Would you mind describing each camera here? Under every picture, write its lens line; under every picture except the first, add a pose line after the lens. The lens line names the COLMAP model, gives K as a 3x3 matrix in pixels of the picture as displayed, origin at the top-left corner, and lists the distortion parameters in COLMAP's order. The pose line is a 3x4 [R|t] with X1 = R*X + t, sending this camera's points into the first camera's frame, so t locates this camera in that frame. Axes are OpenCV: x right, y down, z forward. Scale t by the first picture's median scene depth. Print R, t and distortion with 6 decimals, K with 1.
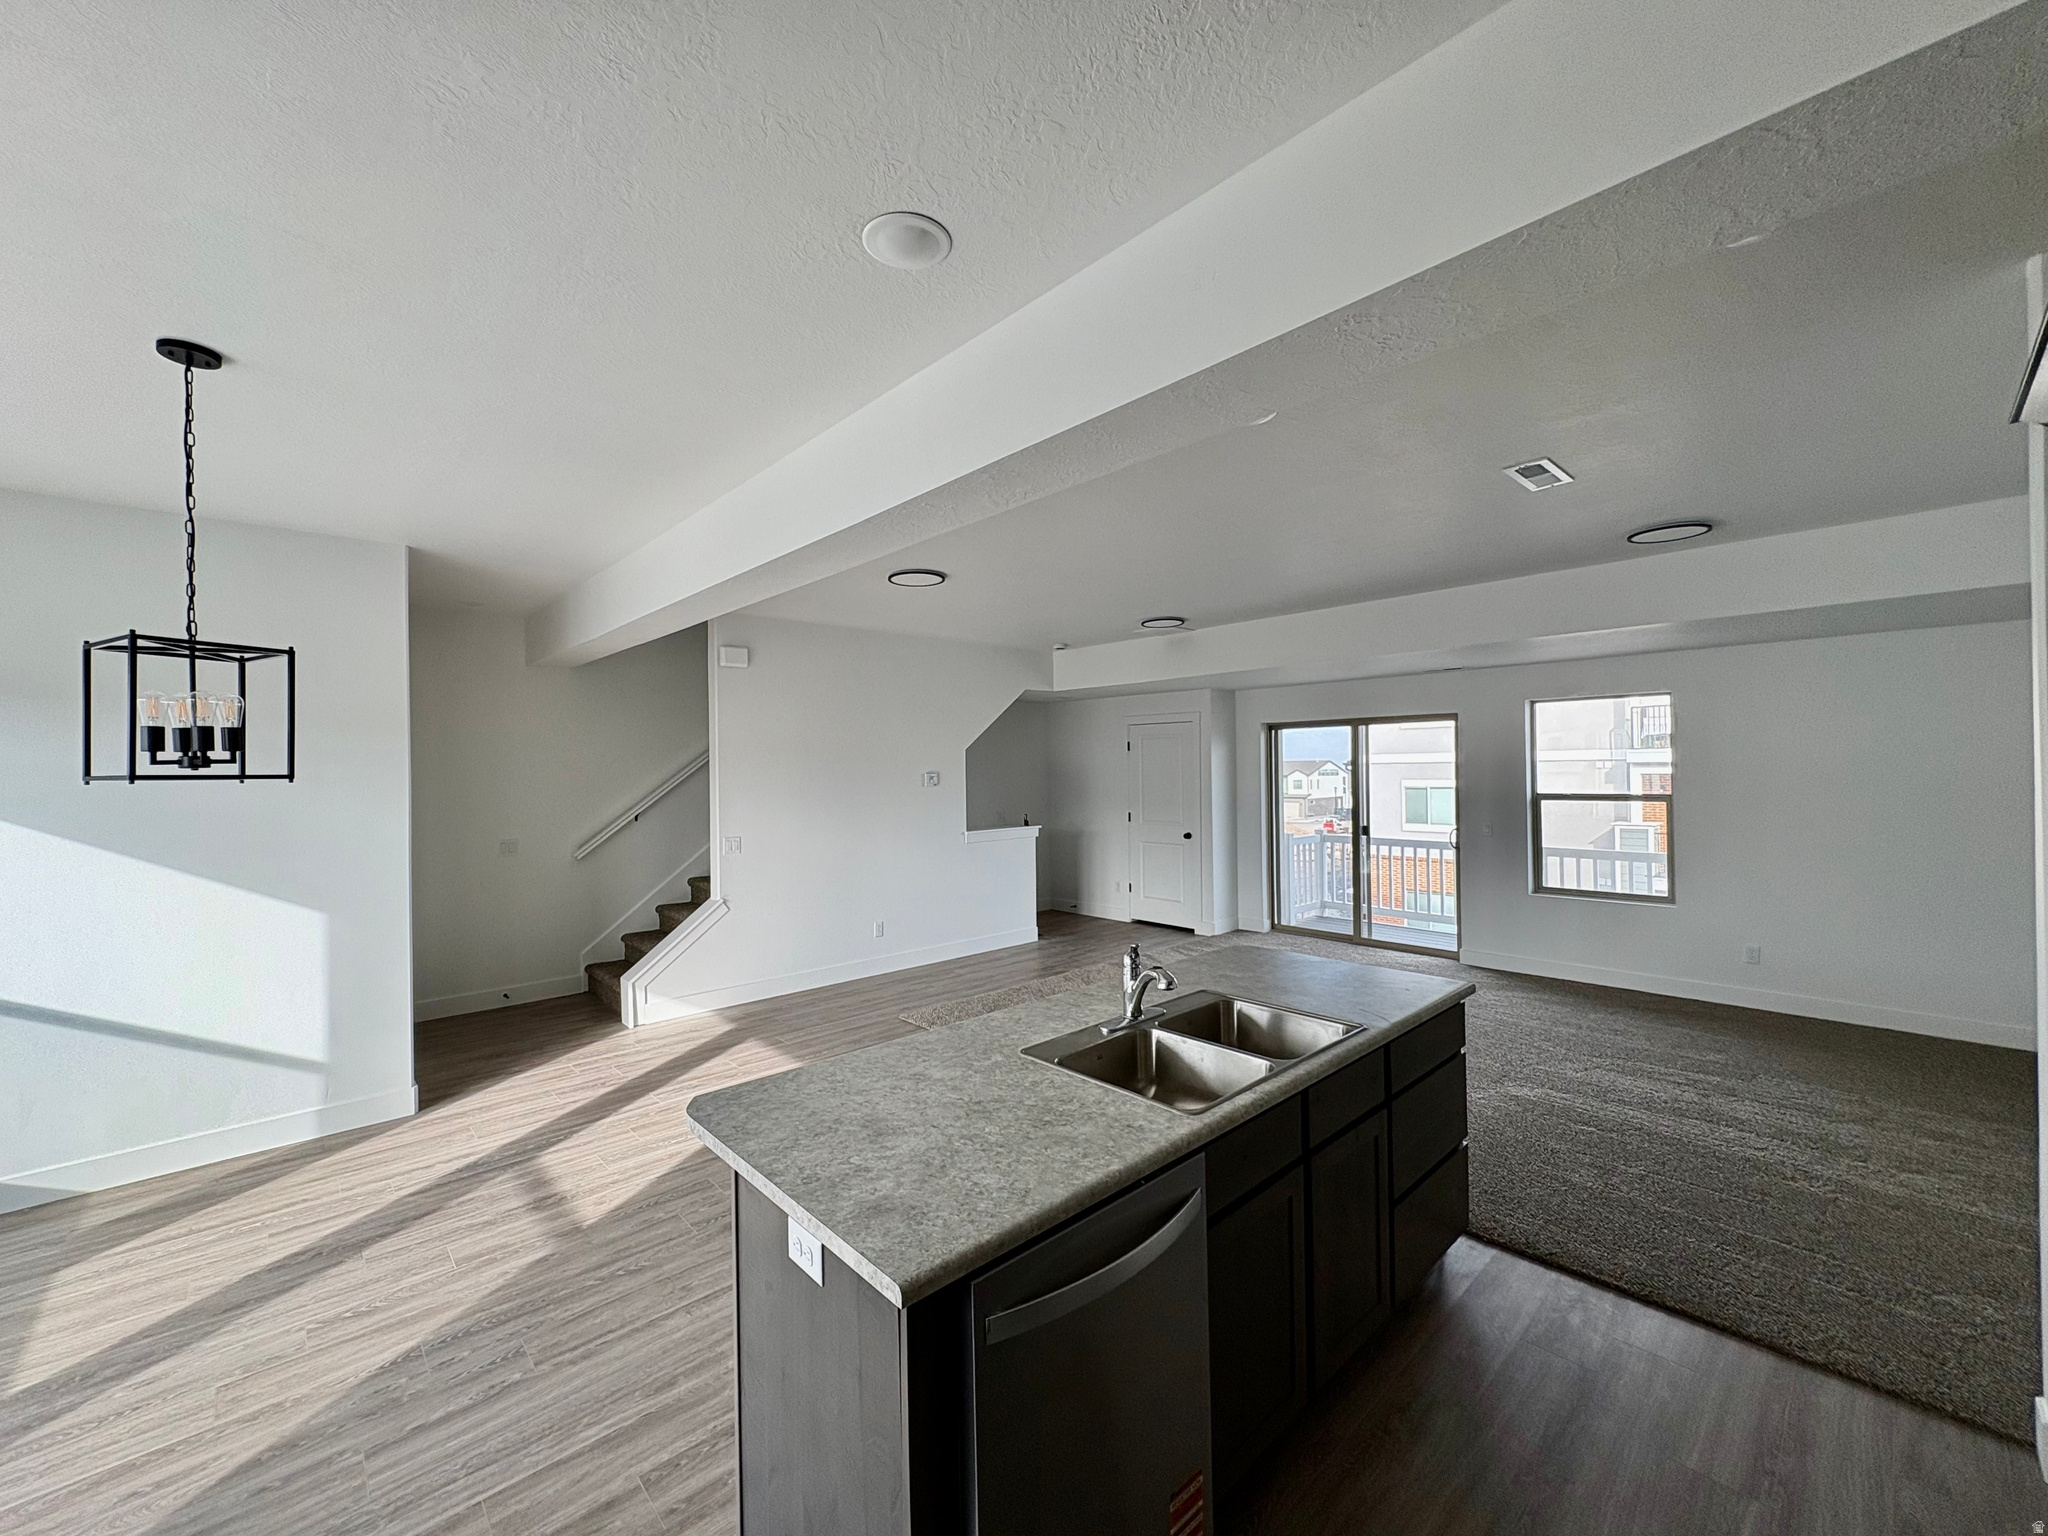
lens RADIAL K [[815.8, 0, 1027.0], [0, 815.8, 754.8], [0, 0, 1]] dist [-0.001464, 0.000329]
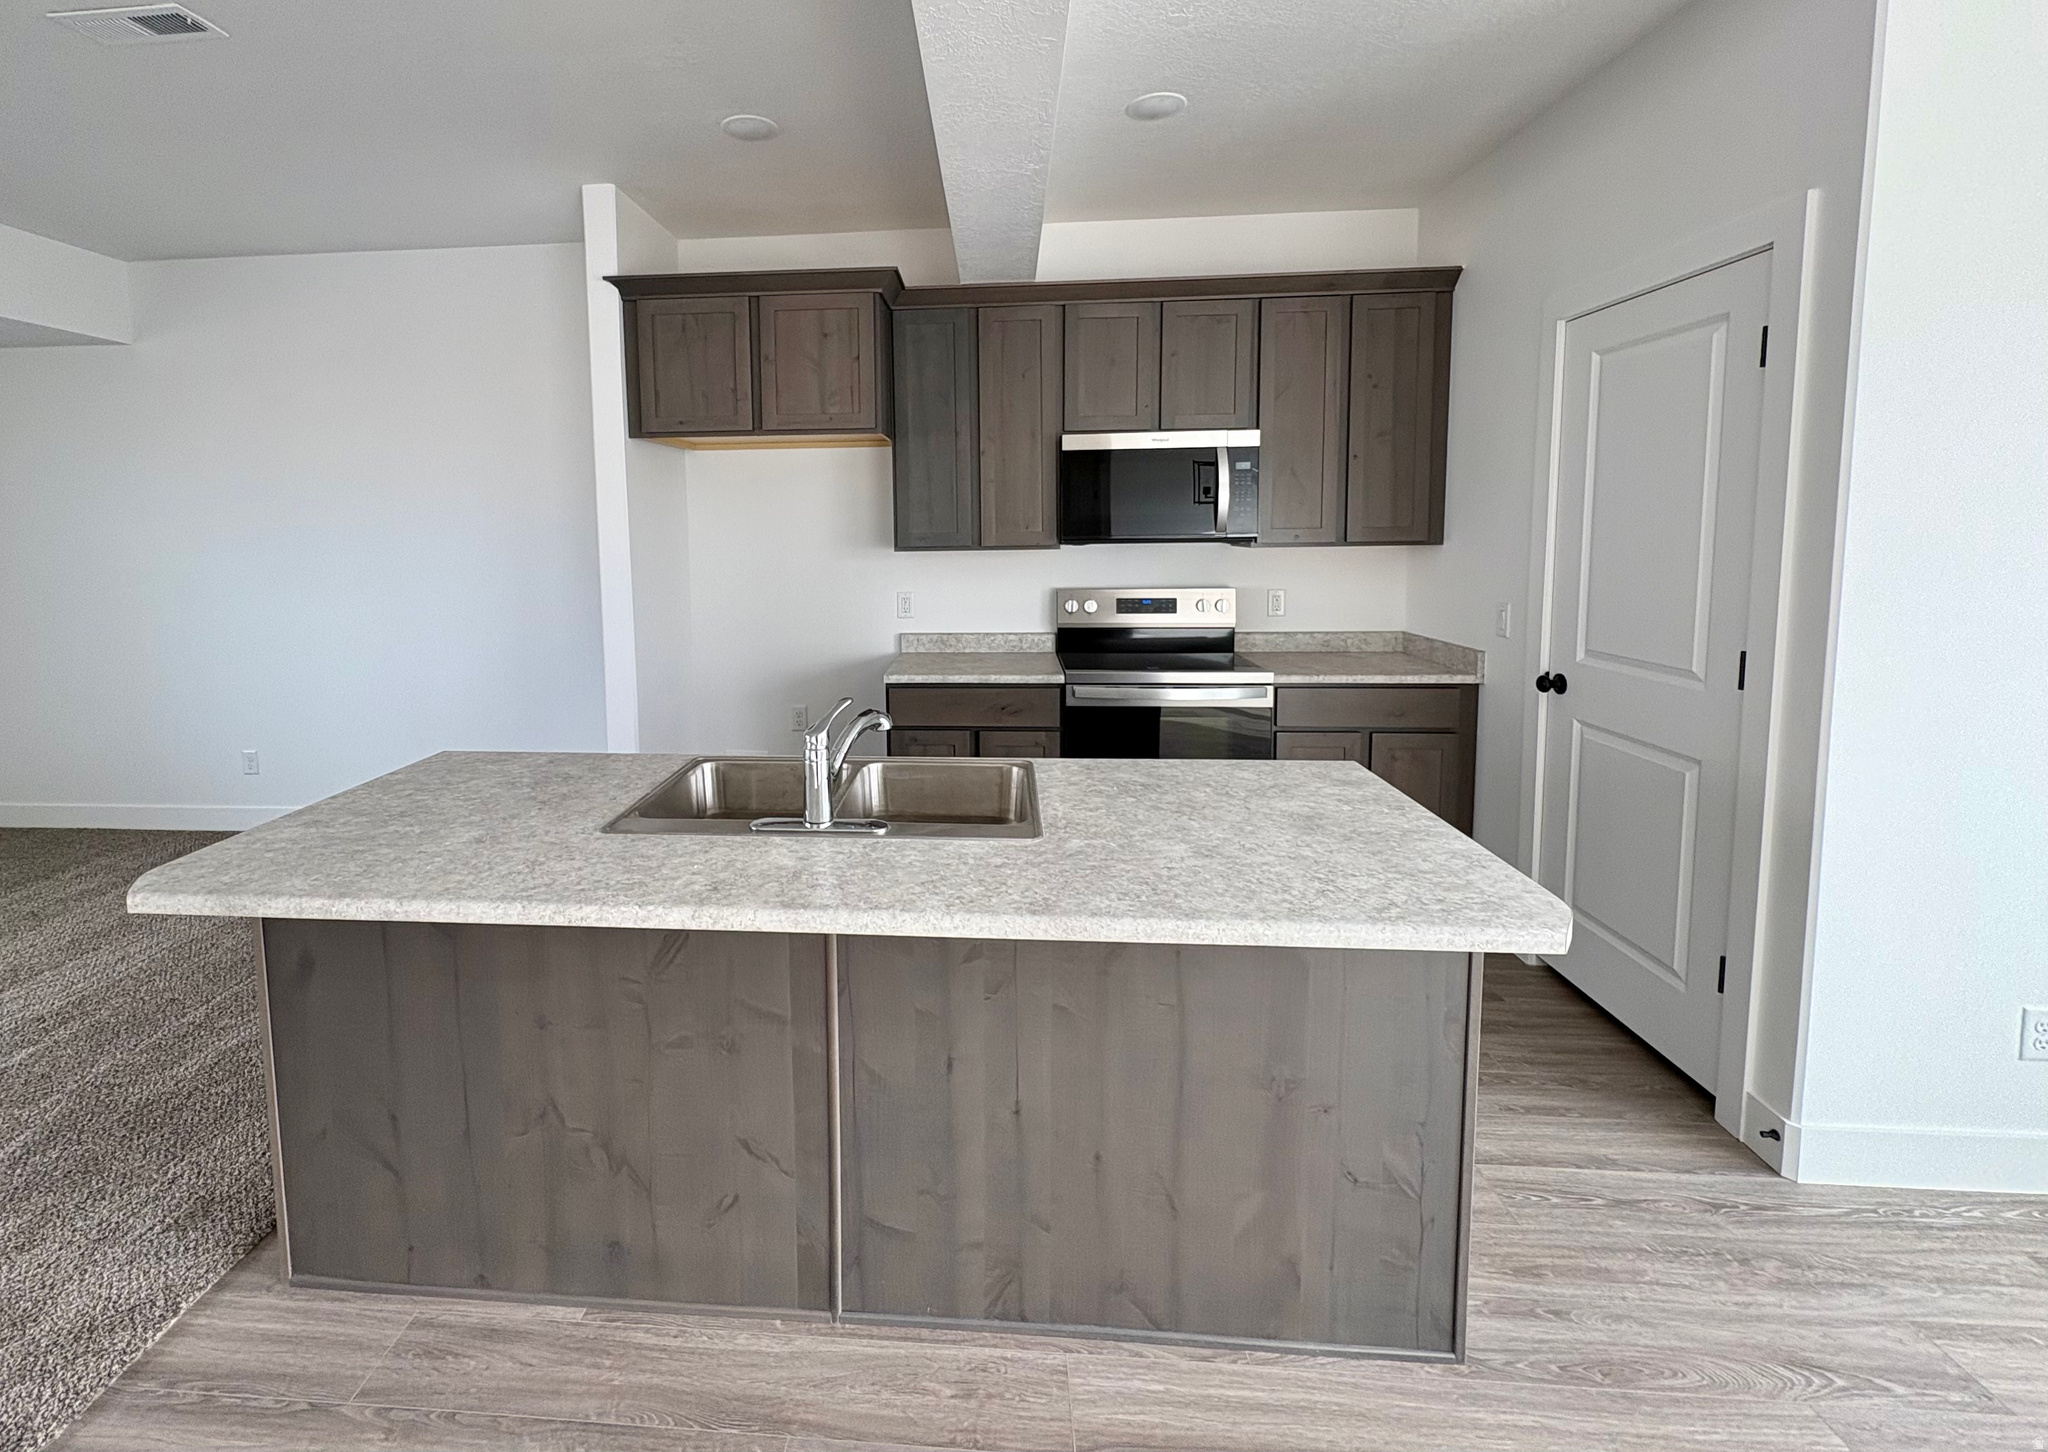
lens RADIAL K [[890.5, 0, 927.3], [0, 890.5, 614.2], [0, 0, 1]] dist [-0.000819, 0.000058]
pose [[-0.670204, -0.047648, 0.740646, -0.225568], [0.011249, 0.997170, 0.074330, 0.052217], [-0.742092, 0.058148, -0.667772, 0.708377]]
